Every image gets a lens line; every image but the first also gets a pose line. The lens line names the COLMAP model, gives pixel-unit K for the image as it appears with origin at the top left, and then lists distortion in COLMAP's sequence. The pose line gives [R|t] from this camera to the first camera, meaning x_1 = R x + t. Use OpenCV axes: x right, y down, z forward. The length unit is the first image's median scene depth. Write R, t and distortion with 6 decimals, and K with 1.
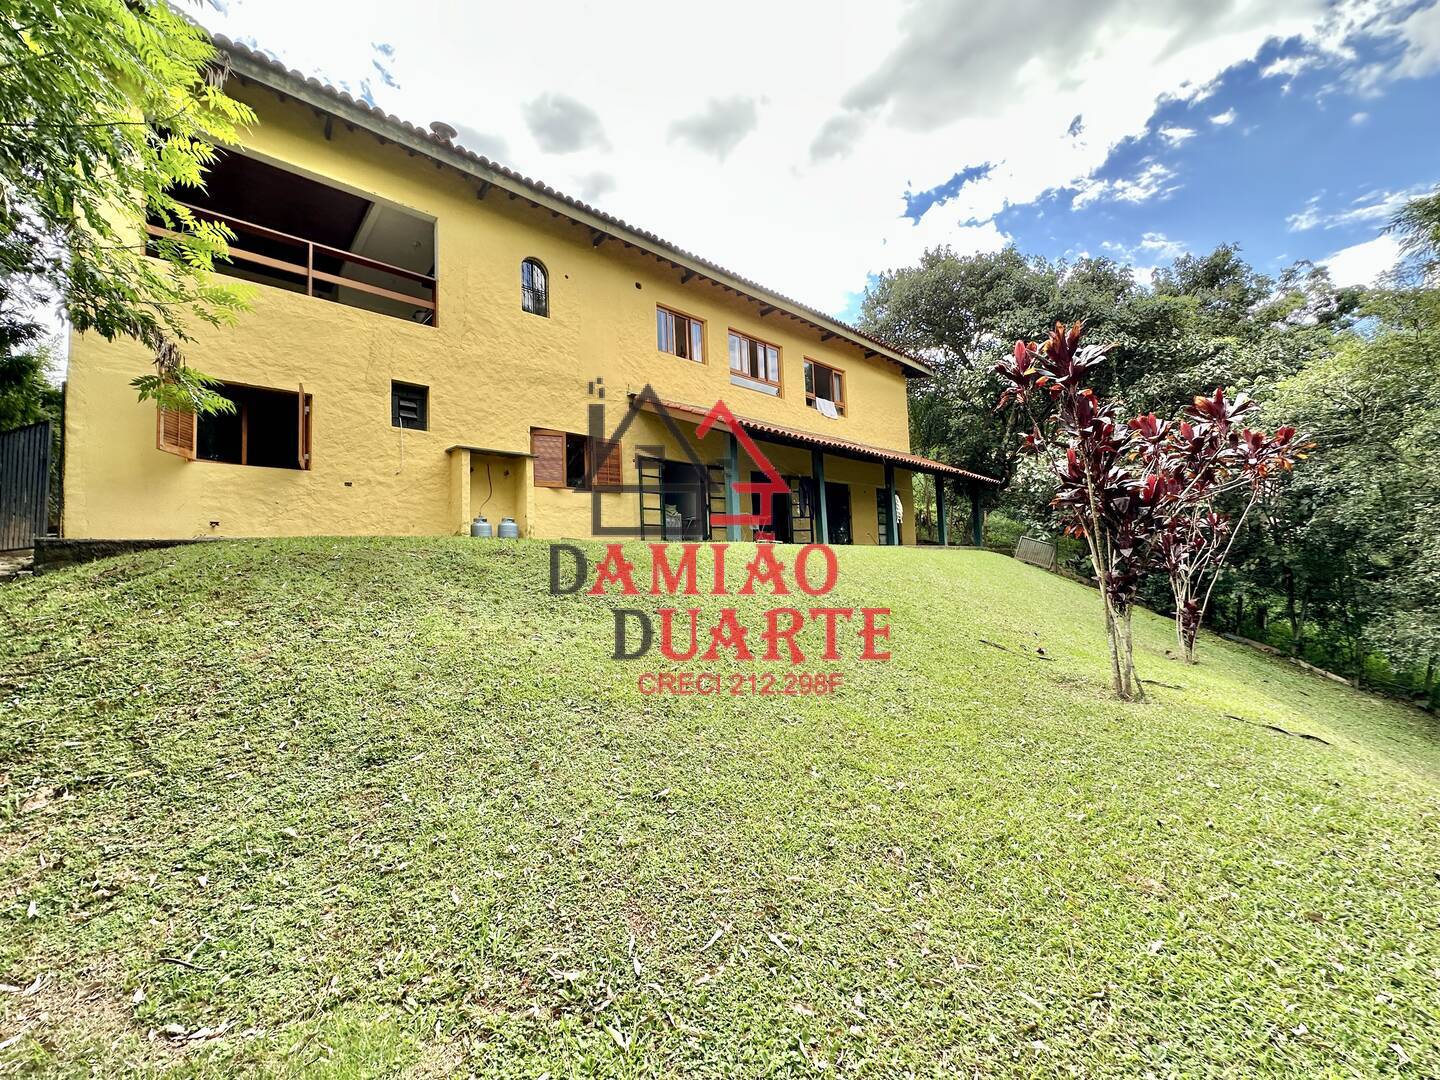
lens RADIAL K [[606.8, 0, 720.0], [0, 606.8, 540.0], [0, 0, 1]] dist [0.013685, -0.000092]
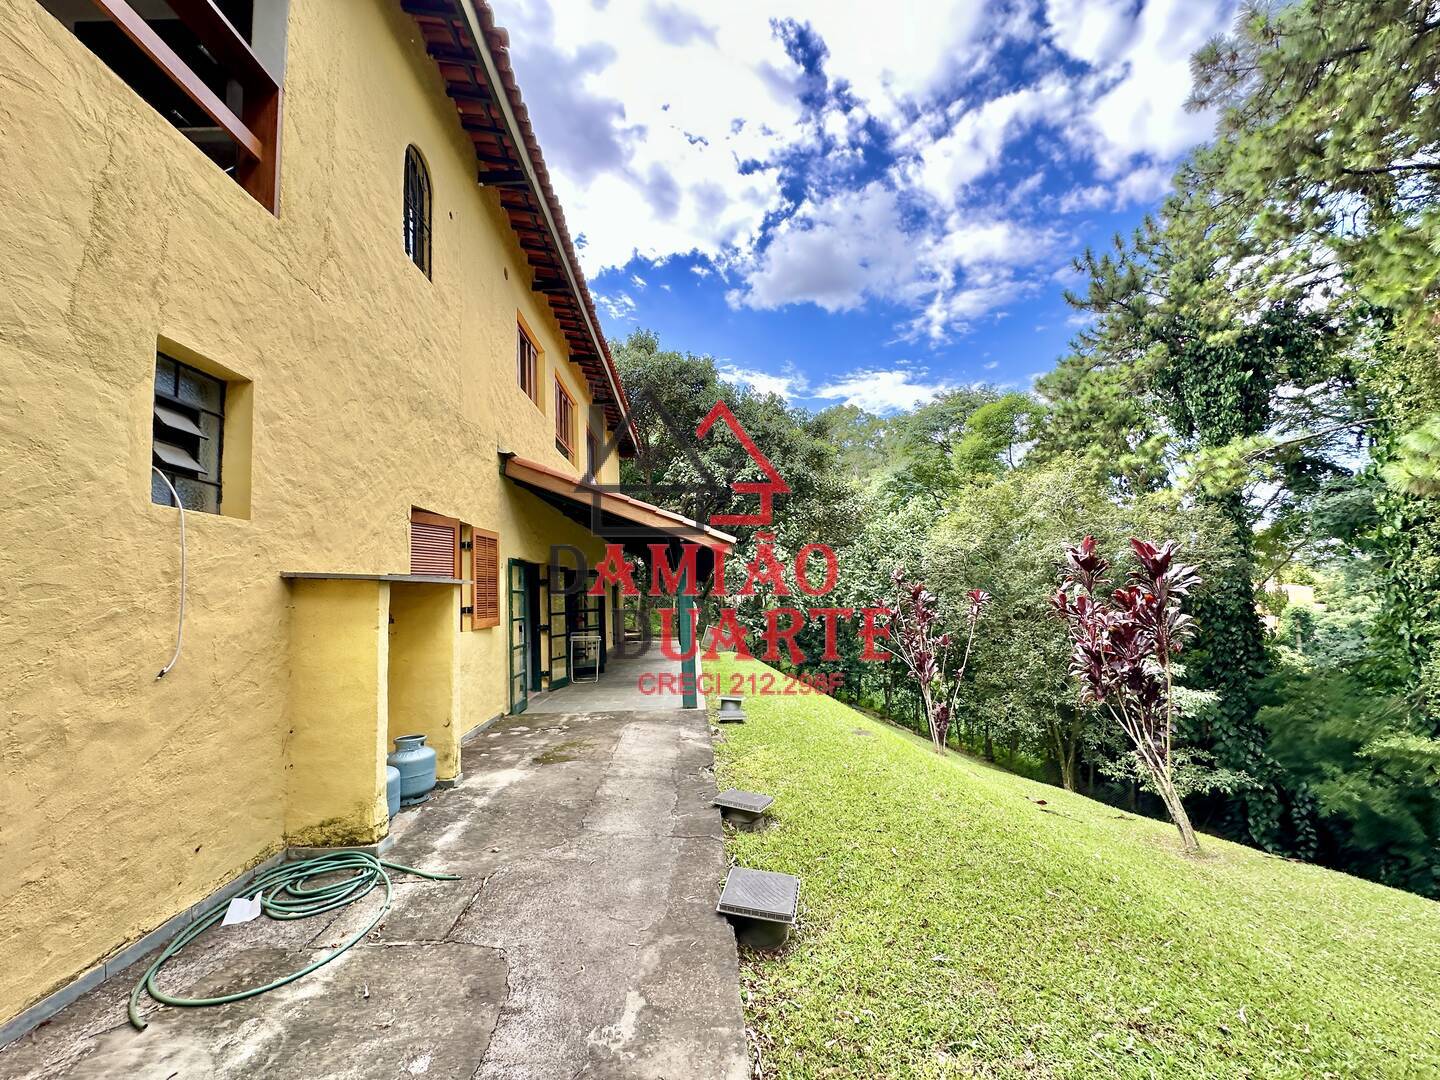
lens RADIAL K [[587.5, 0, 730.8], [0, 587.5, 540.3], [0, 0, 1]] dist [-0.002141, -0.000164]
pose [[0.641946, 0.080975, 0.762462, -0.485828], [-0.030575, 0.996320, -0.080068, -0.133272], [-0.766140, 0.028087, 0.642060, 0.537877]]
